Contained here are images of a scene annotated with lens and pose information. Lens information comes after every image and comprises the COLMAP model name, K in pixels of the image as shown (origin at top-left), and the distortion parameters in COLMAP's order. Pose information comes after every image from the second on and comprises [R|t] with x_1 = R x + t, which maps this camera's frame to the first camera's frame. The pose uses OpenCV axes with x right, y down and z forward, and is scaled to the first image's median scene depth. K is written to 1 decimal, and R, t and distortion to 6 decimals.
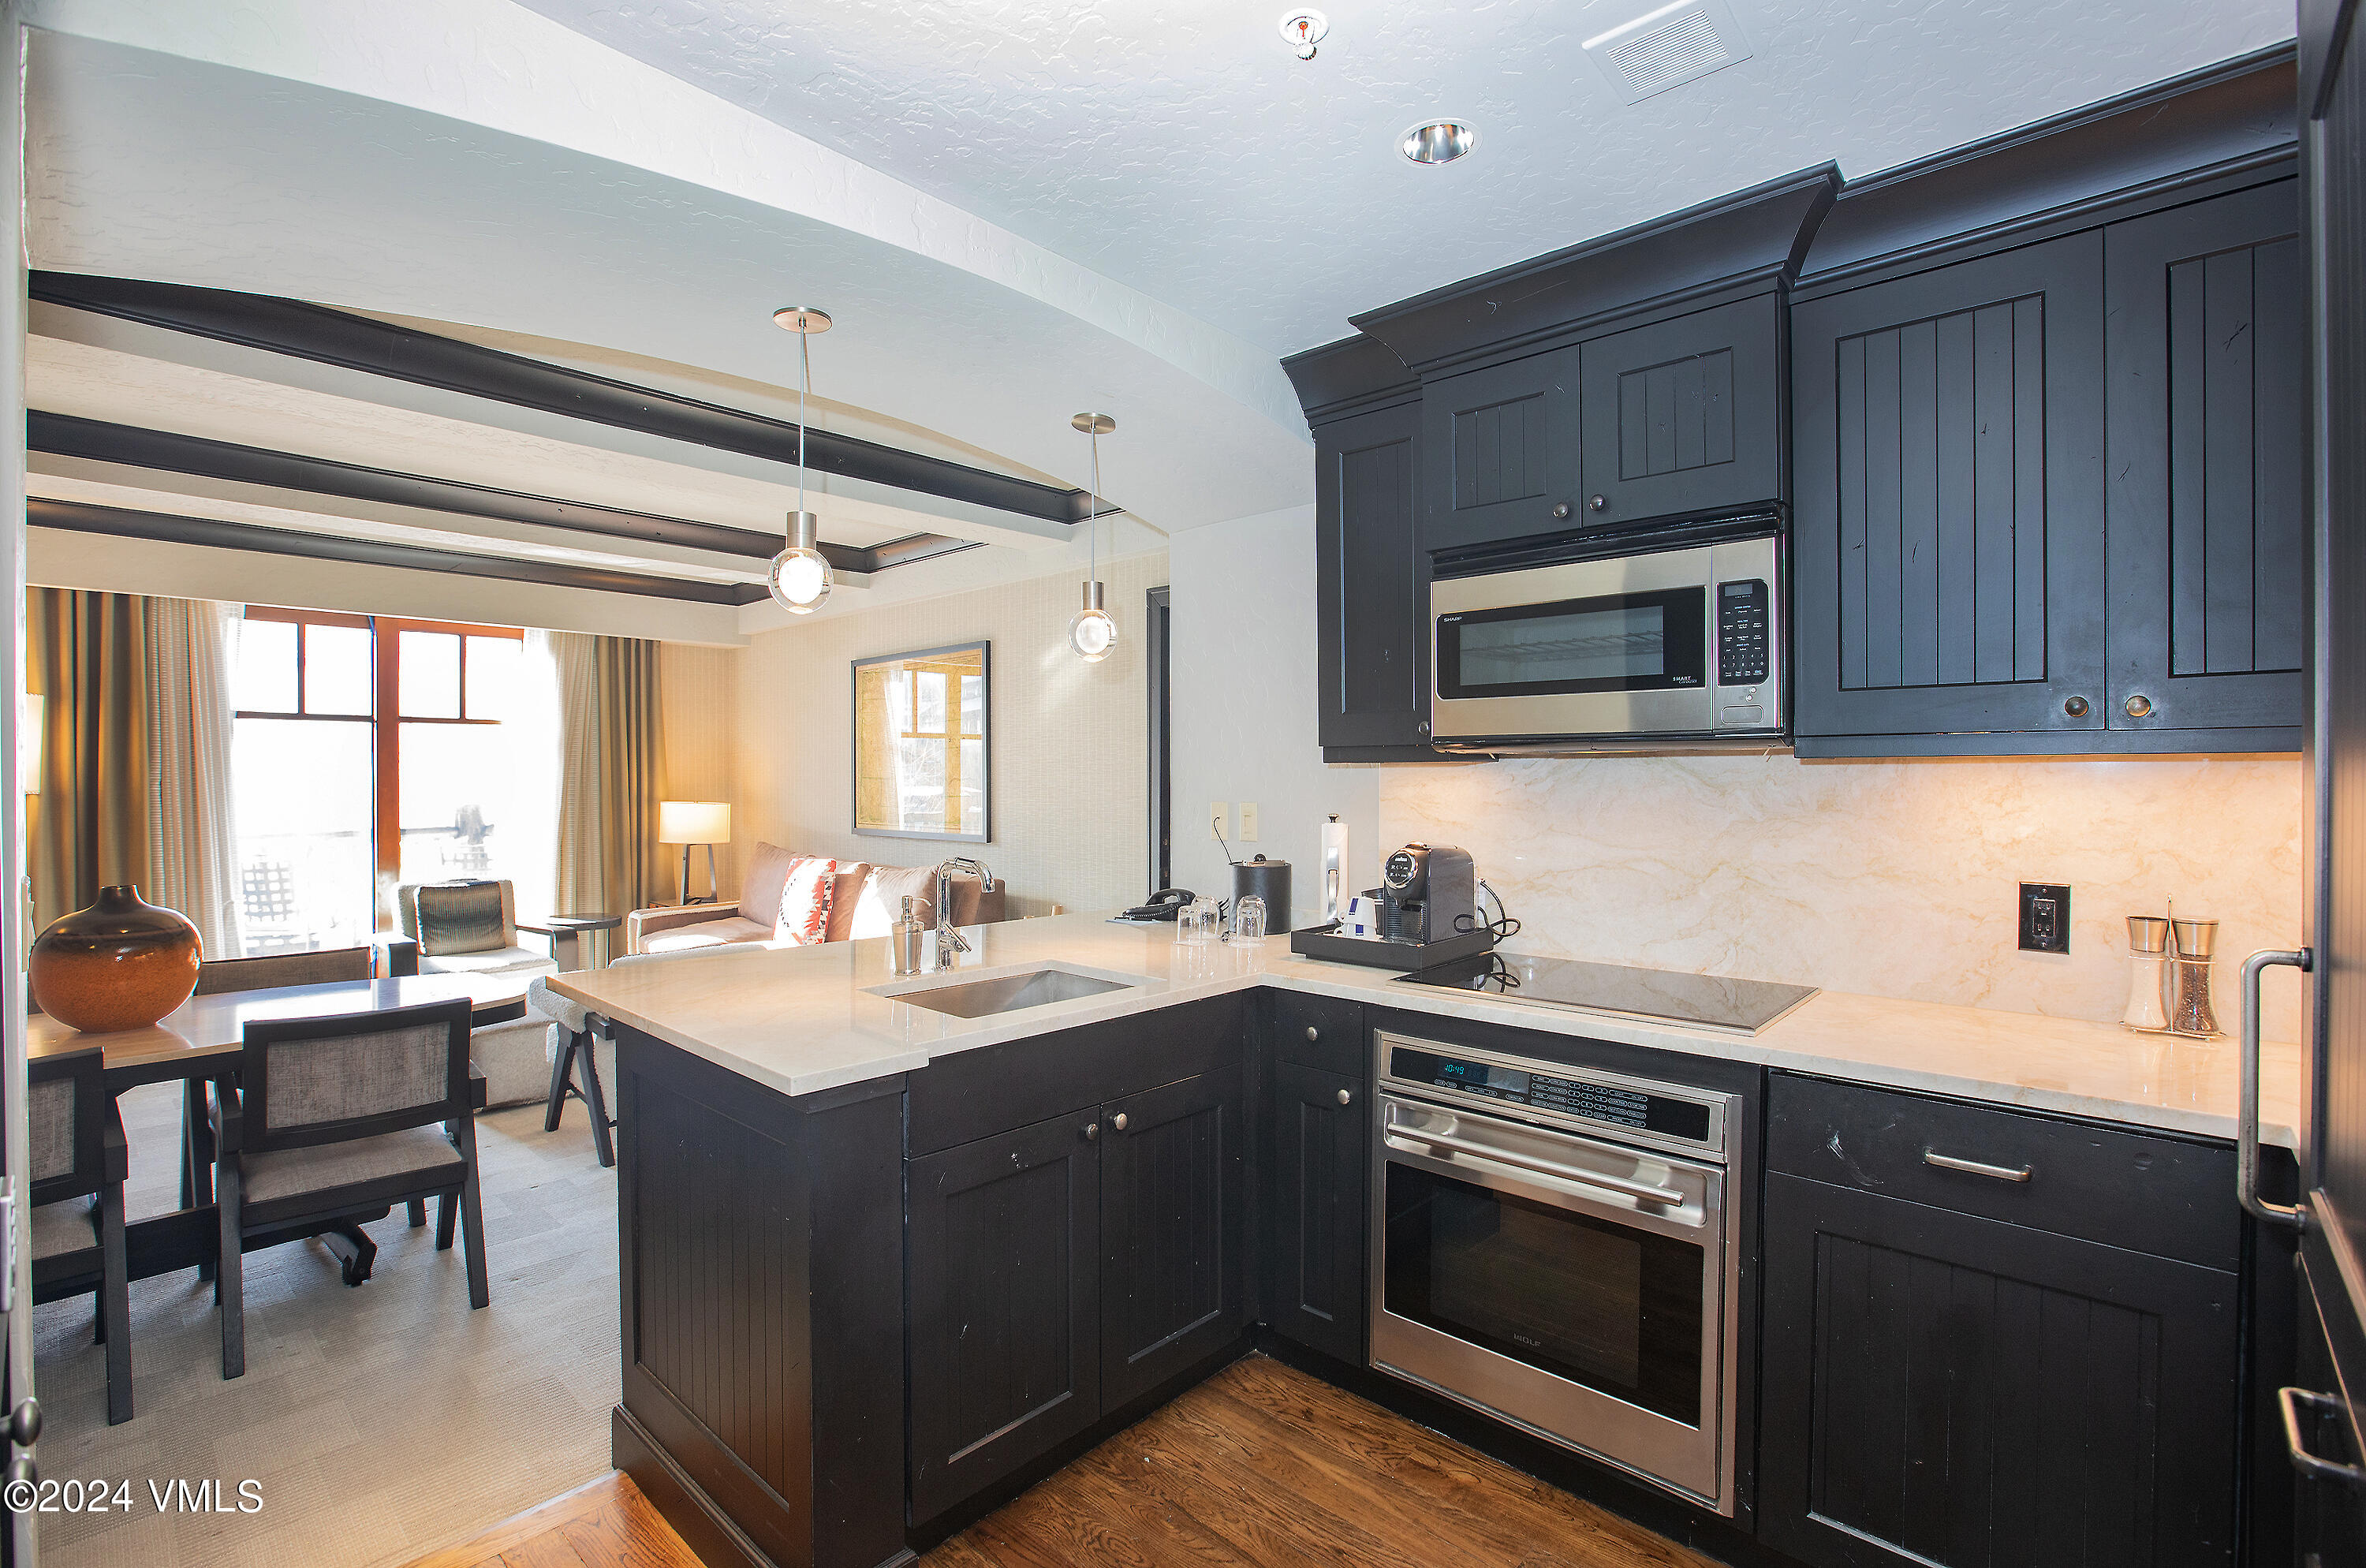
lens RADIAL K [[1076.0, 0, 1183.0], [0, 1076.0, 784.0], [0, 0, 1]] dist [0.001223, 0.000289]
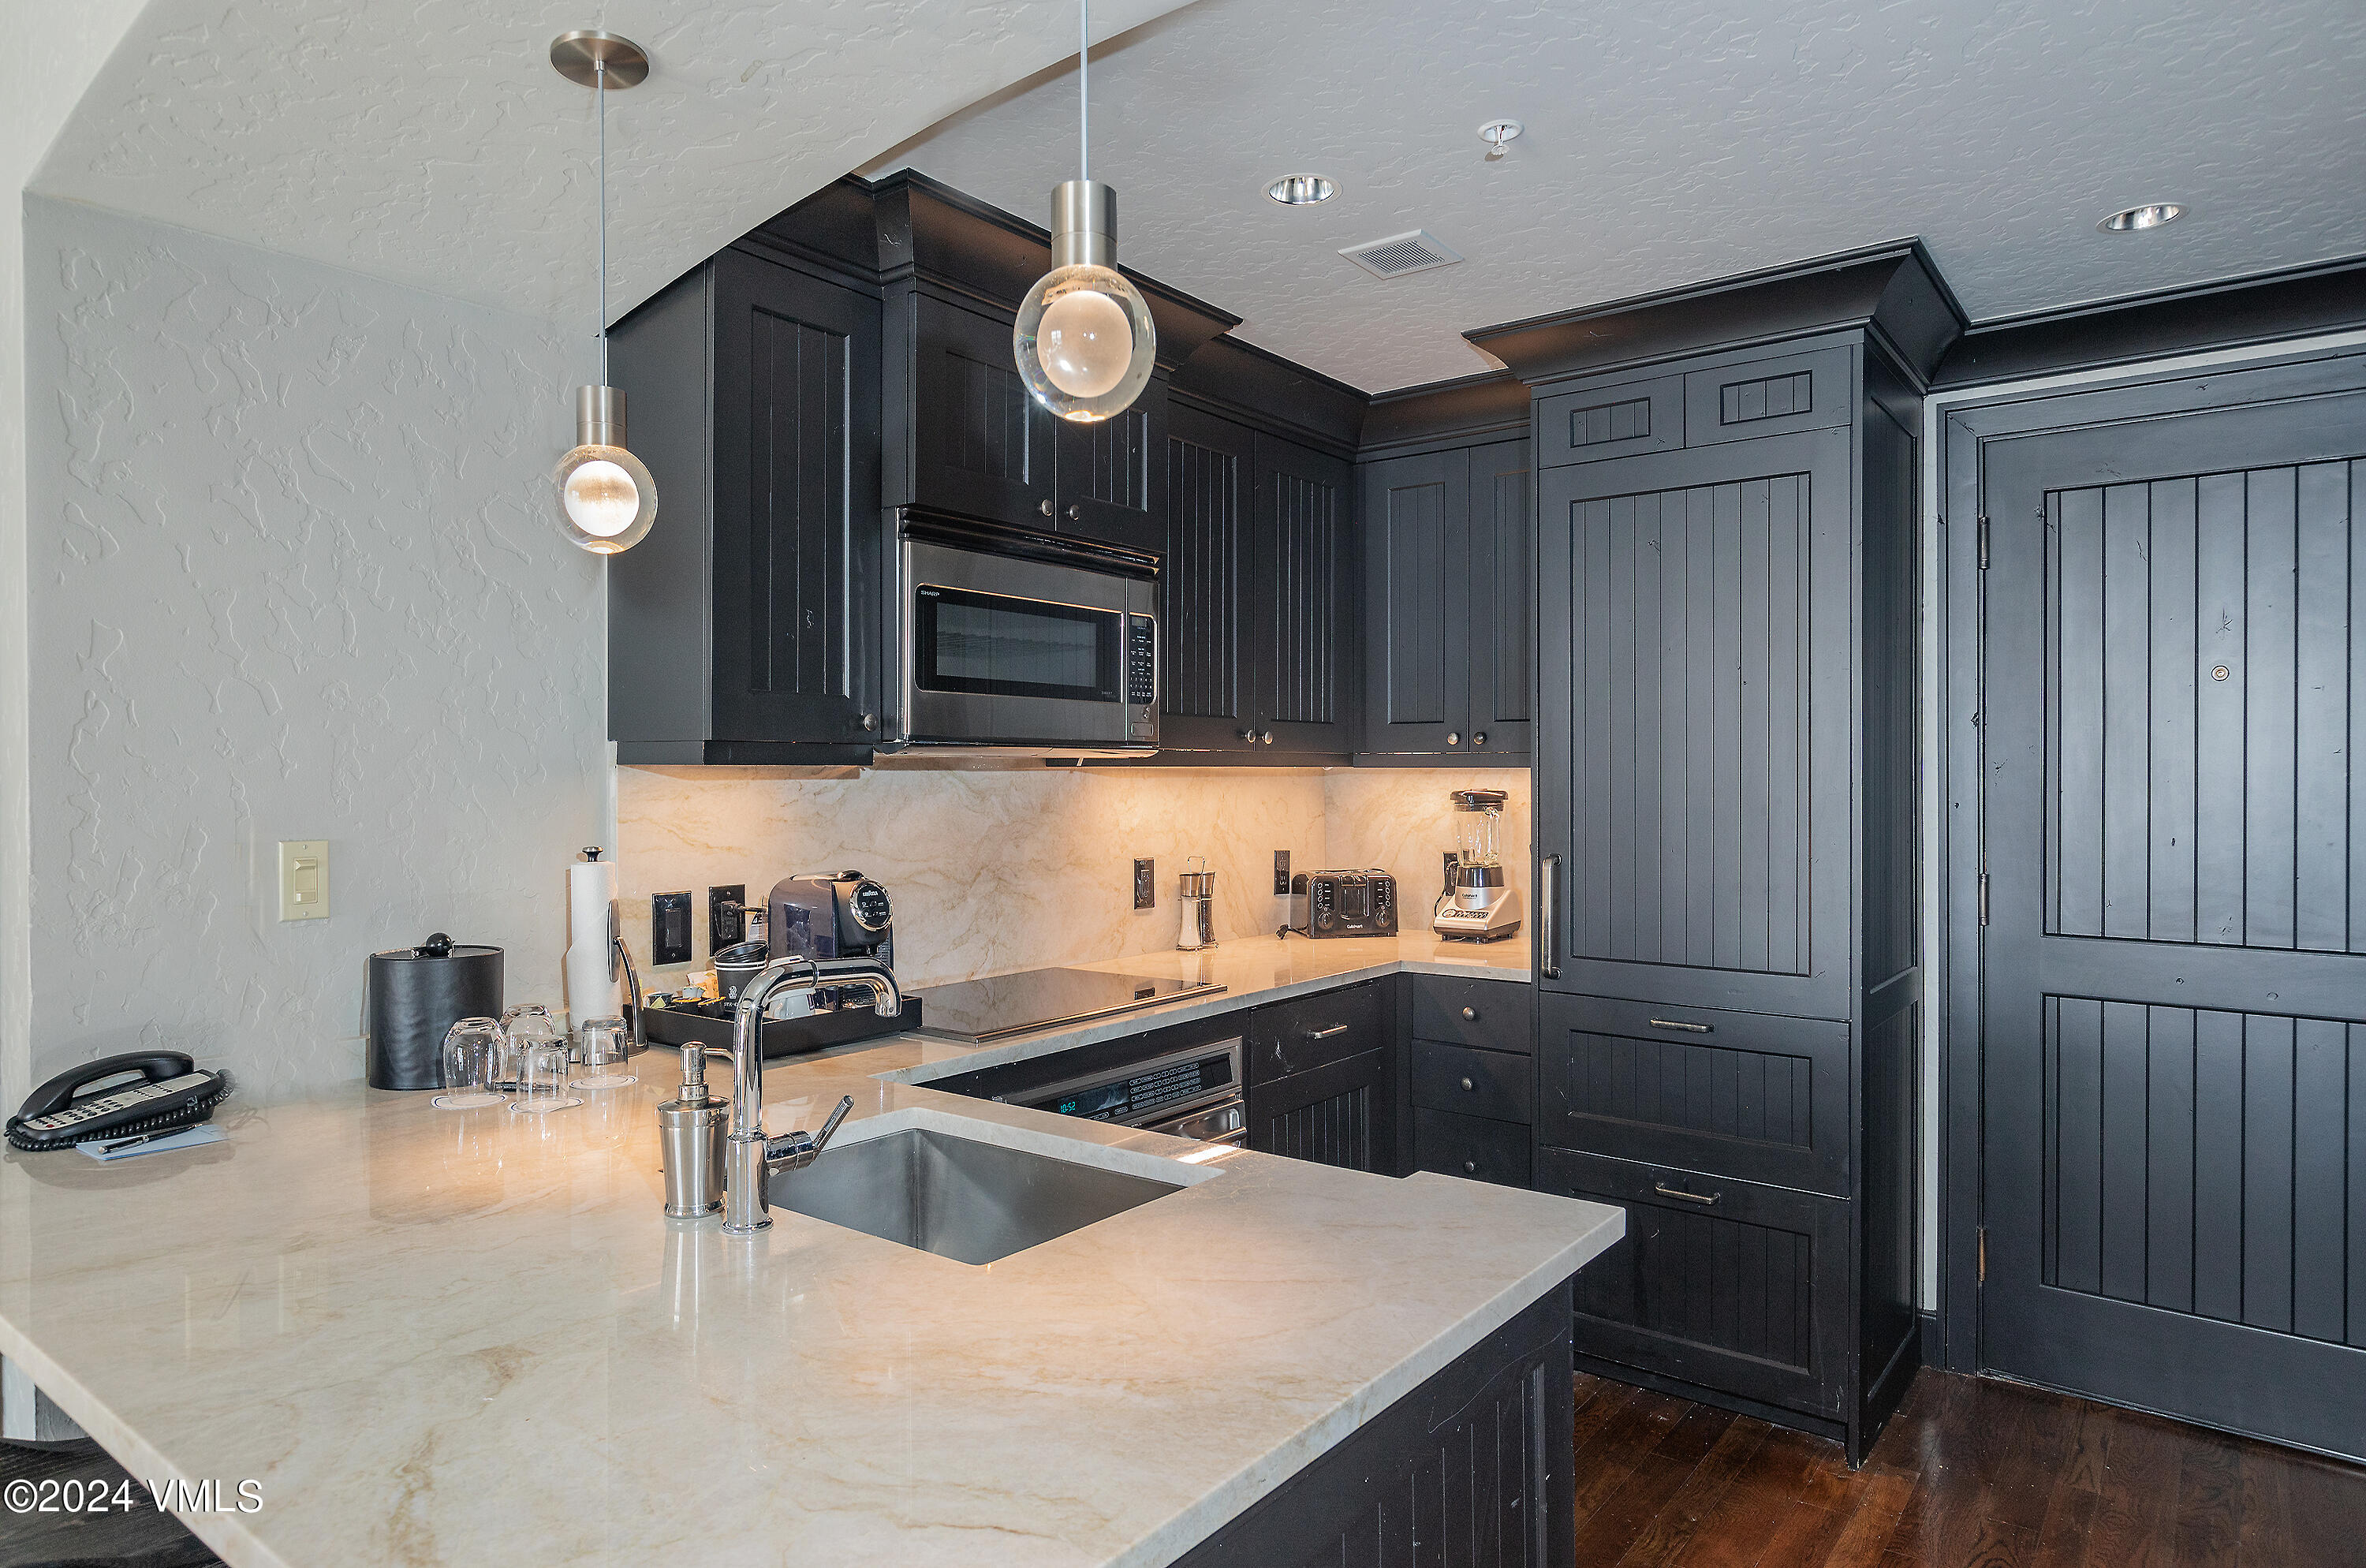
lens RADIAL K [[1418.3, 0, 1183.0], [0, 1418.3, 784.0], [0, 0, 1]] dist [-0.091002, -0.000172]
pose [[-0.079496, -0.006660, 0.996813, -0.990036], [0.009441, 0.999928, 0.007433, -0.016235], [-0.996790, 0.010002, -0.079427, 1.055678]]
